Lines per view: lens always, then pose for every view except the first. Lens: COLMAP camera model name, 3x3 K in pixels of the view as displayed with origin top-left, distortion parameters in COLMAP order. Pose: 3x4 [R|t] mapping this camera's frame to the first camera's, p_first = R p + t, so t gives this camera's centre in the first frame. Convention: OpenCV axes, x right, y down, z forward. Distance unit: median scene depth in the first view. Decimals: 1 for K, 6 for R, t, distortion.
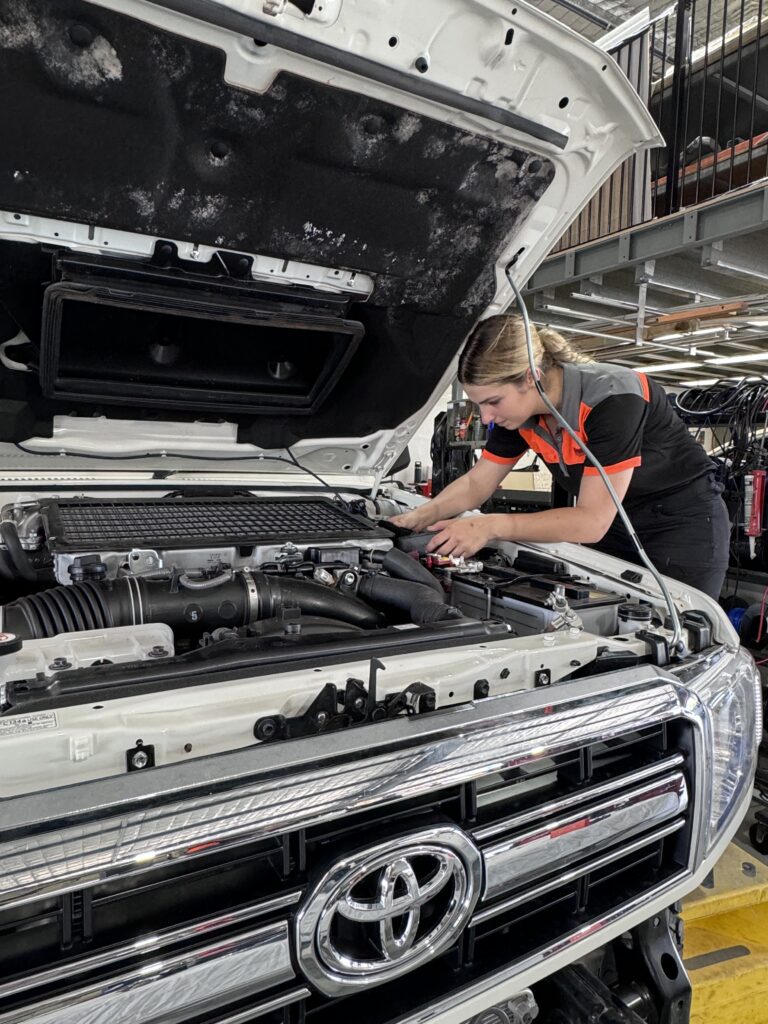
lens RADIAL K [[667.0, 0, 385.2], [0, 667.0, 513.3], [0, 0, 1]] dist [-0.021988, 0.008019]
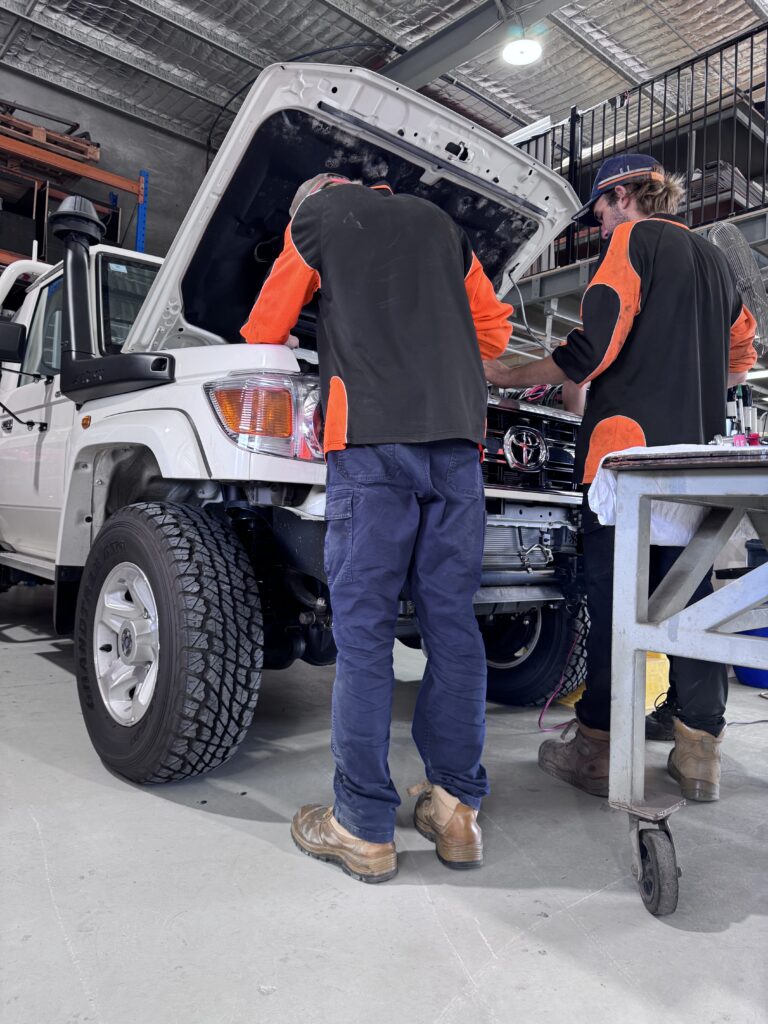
lens RADIAL K [[729.3, 0, 382.9], [0, 729.3, 510.0], [0, 0, 1]] dist [-0.006441, -0.005967]
pose [[0.985315, 0.013375, 0.170222, -0.614313], [0.003025, 0.995403, -0.095726, 0.603726], [-0.170720, 0.094835, 0.980745, -1.108861]]
